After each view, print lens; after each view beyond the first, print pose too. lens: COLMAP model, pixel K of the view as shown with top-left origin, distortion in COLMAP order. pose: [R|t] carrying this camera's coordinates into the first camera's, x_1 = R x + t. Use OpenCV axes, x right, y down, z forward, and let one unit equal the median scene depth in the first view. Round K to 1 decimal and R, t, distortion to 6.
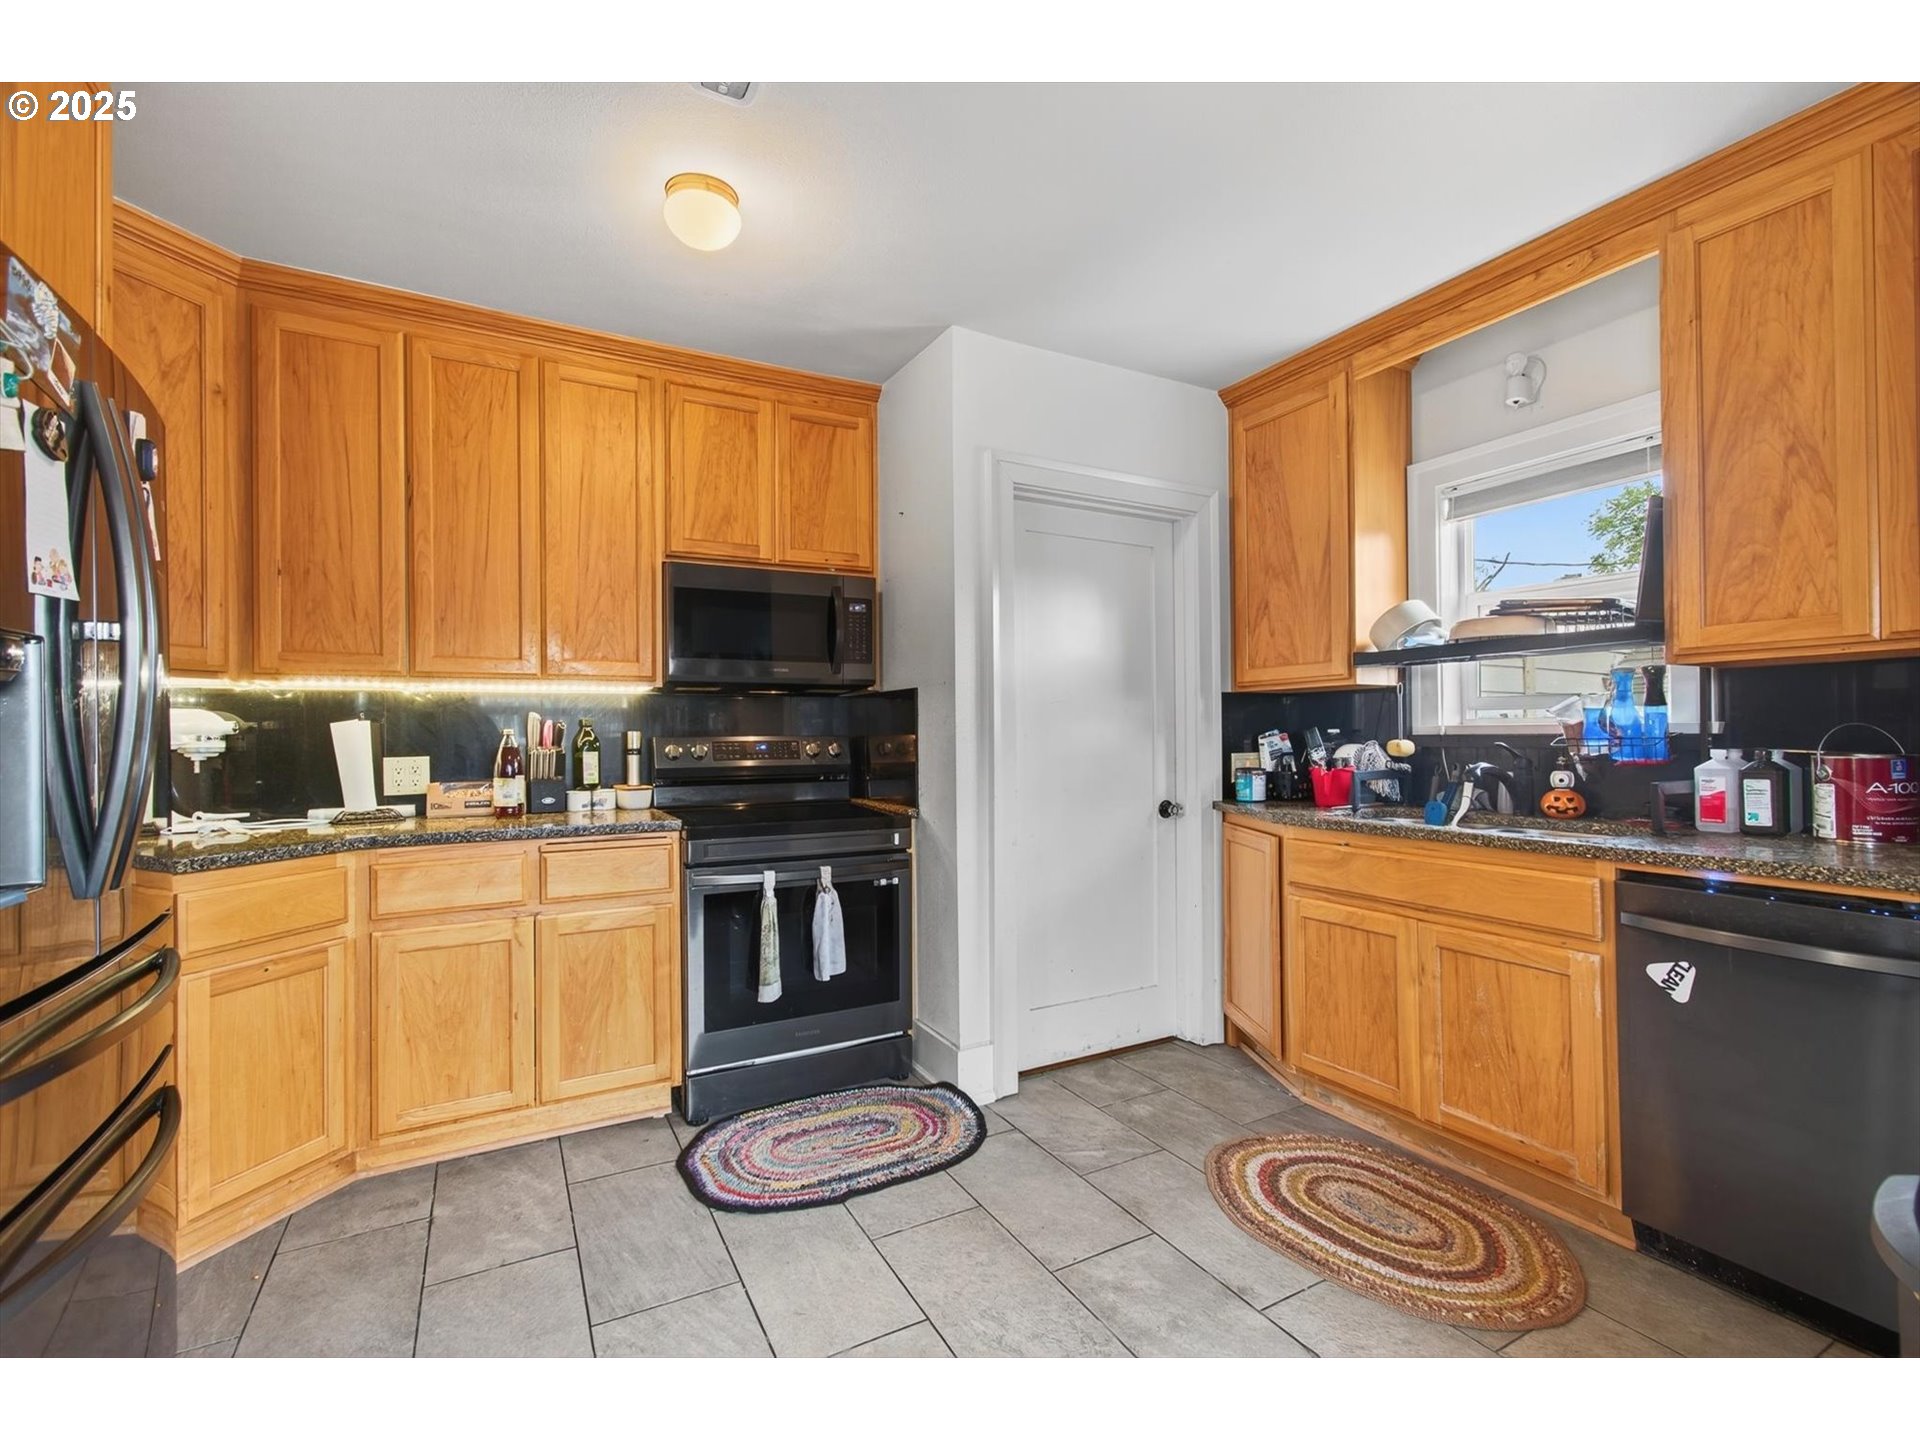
lens RADIAL K [[851.0, 0, 962.3], [0, 851.0, 727.5], [0, 0, 1]] dist [-0.000588, -0.000248]
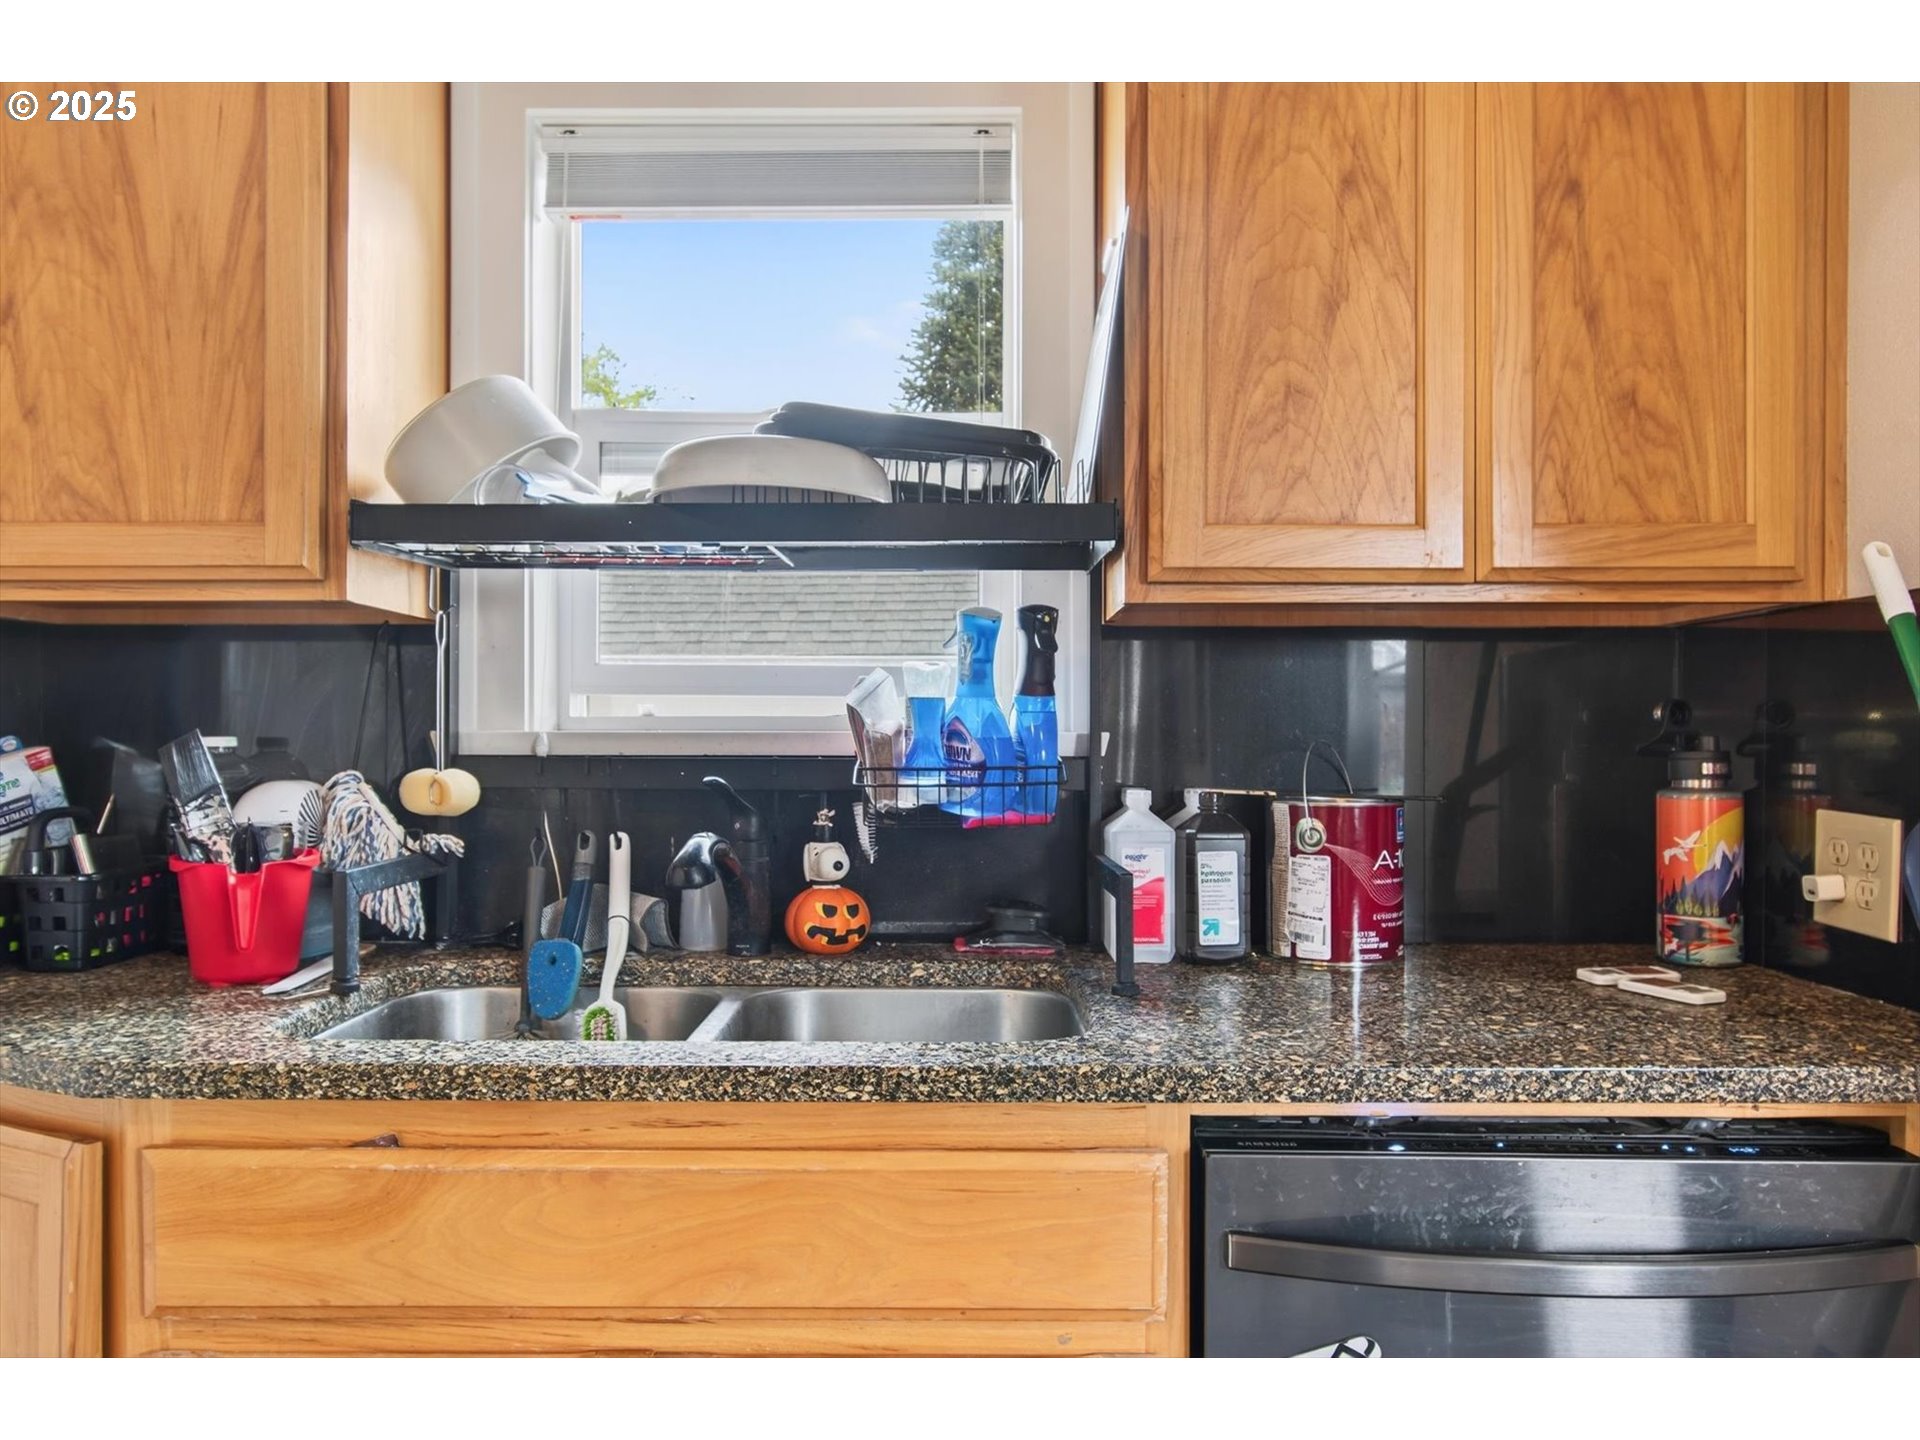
lens RADIAL K [[1343.3, 0, 960.7], [0, 1343.3, 733.7], [0, 0, 1]] dist [-0.002872, 0.005795]
pose [[0.490101, 0.014235, 0.871550, 0.192252], [-0.014388, 0.999863, -0.008240, 0.001340], [-0.871547, -0.008501, 0.490238, 0.797274]]
